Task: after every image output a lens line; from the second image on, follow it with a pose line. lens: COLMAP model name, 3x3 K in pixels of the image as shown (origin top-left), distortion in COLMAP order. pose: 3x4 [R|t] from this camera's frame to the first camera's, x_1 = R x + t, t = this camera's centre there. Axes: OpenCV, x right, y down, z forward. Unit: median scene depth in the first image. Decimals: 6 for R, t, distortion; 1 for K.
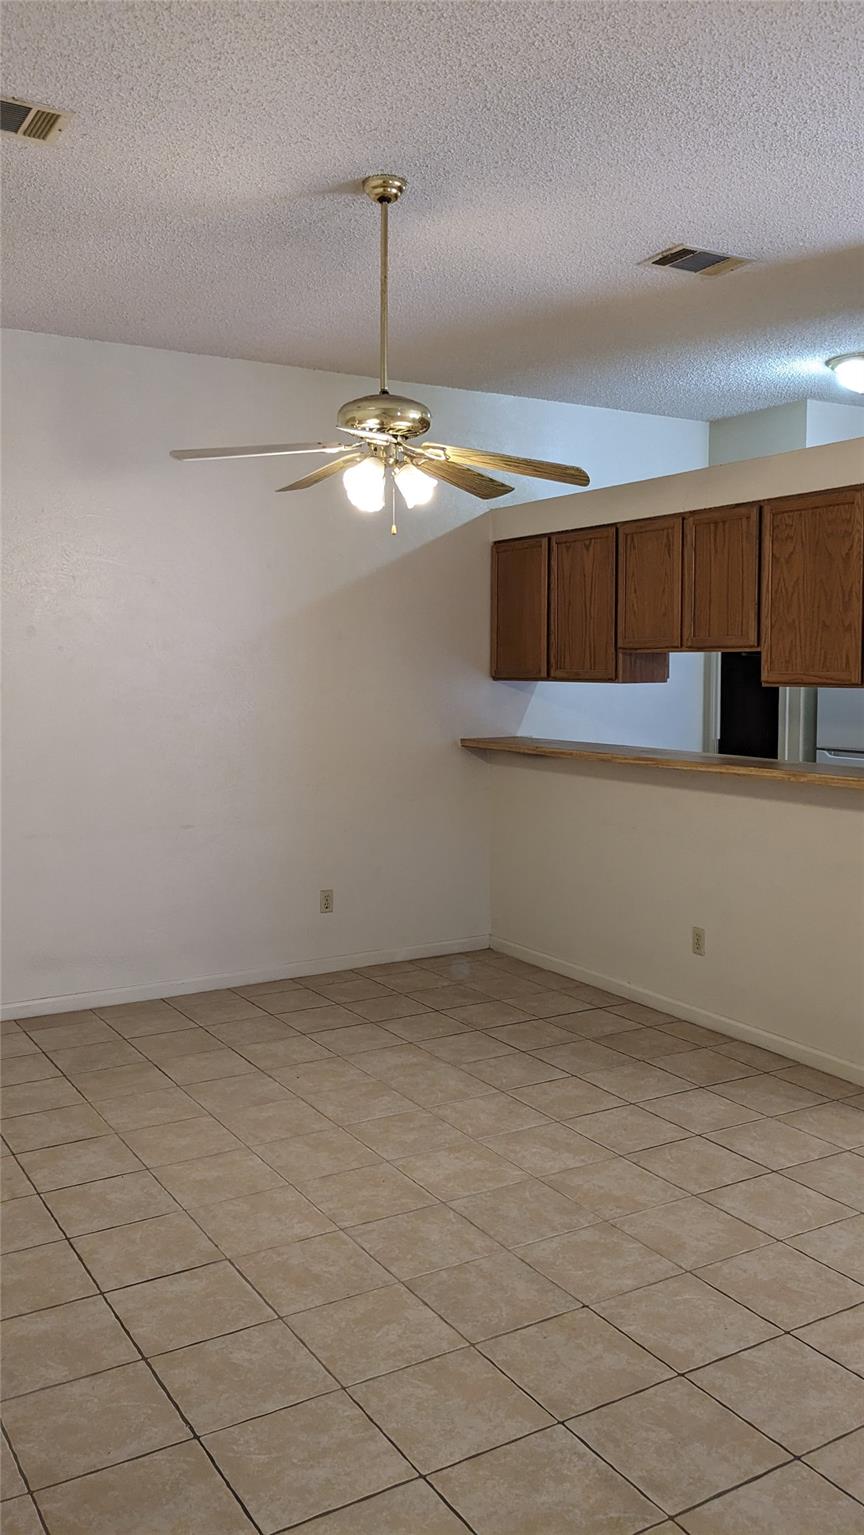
lens RADIAL K [[1214.5, 0, 421.6], [0, 1214.5, 732.7], [0, 0, 1]] dist [0.050600, -0.079743]
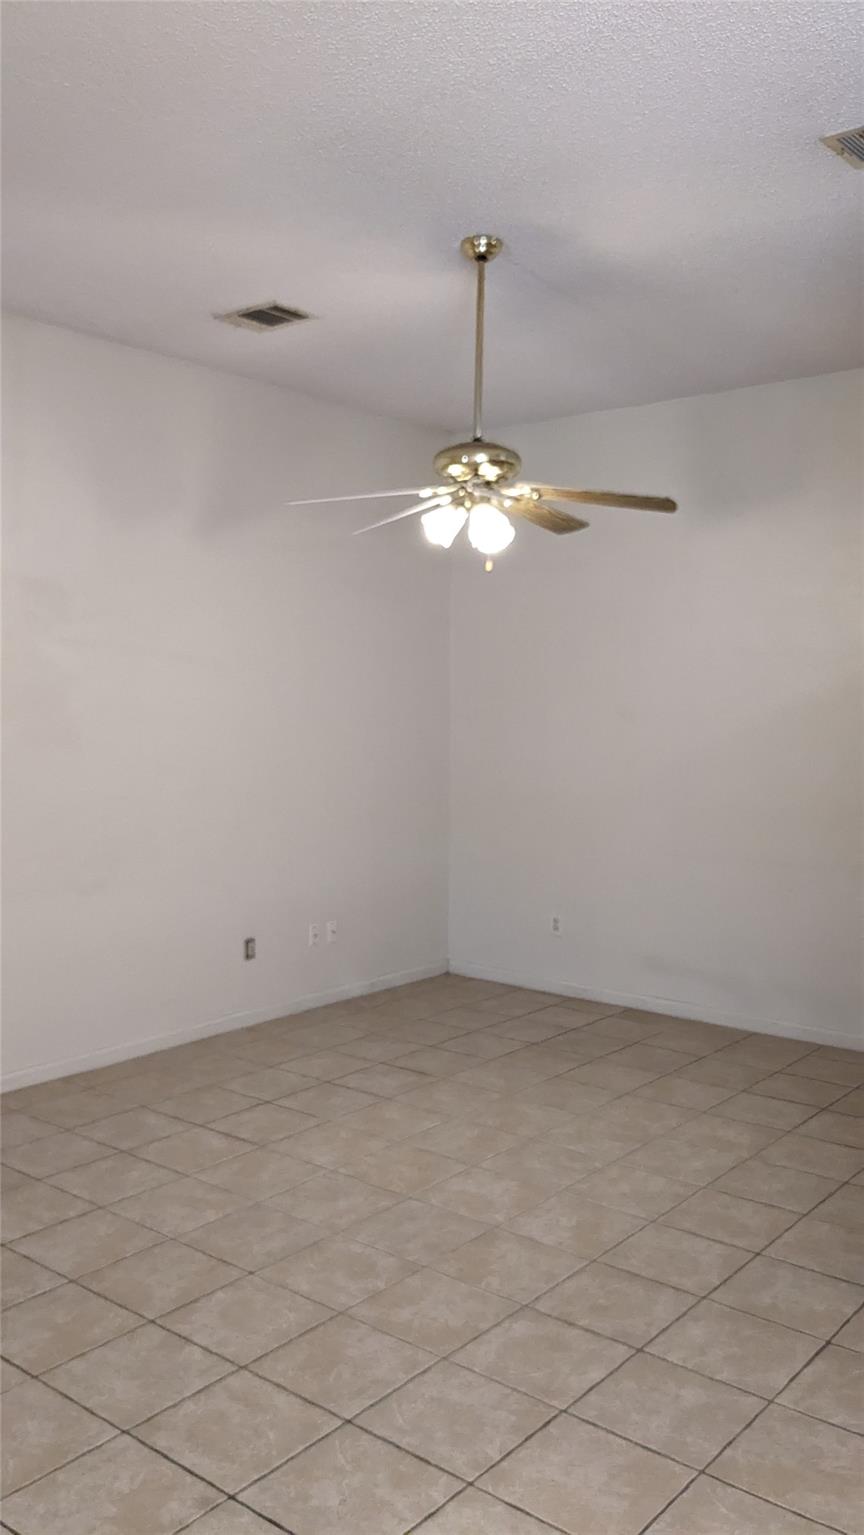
lens RADIAL K [[1229.1, 0, 422.3], [0, 1229.1, 765.7], [0, 0, 1]] dist [0.004718, -0.020978]
pose [[0.348117, 0.057520, -0.935685, 0.883720], [-0.062475, 0.997320, 0.038065, -0.030483], [0.935367, 0.045206, 0.350778, 0.539399]]
